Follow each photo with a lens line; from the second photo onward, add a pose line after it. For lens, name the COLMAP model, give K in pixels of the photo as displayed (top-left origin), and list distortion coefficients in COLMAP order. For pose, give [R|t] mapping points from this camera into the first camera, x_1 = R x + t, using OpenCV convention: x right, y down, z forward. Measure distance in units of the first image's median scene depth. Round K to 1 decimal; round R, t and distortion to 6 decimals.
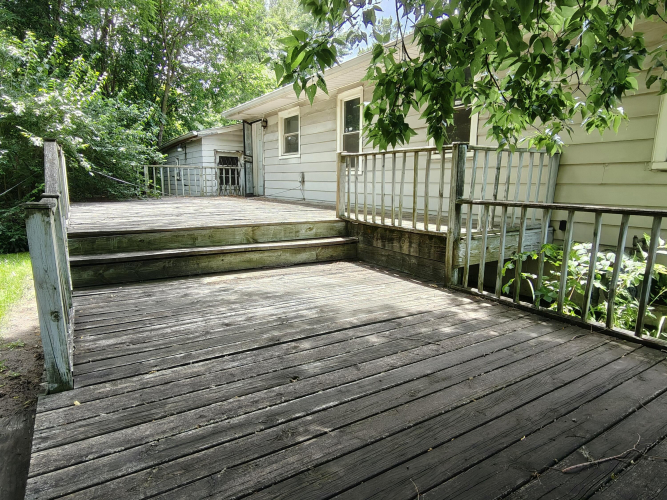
lens RADIAL K [[407.5, 0, 334.7], [0, 407.5, 254.3], [0, 0, 1]] dist [0.001695, -0.000208]
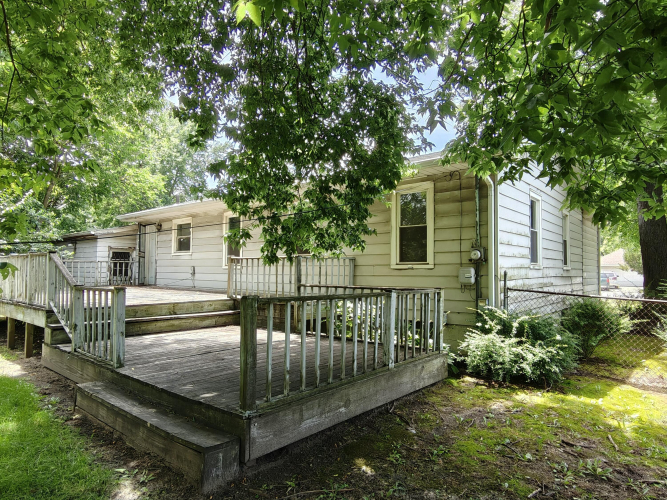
lens RADIAL K [[407.5, 0, 334.5], [0, 407.5, 253.2], [0, 0, 1]] dist [0.001695, -0.000208]
pose [[0.953238, 0.007686, 0.302124, -0.080378], [0.058006, 0.976438, -0.207858, 0.092922], [-0.296603, 0.215663, 0.930331, -0.610718]]
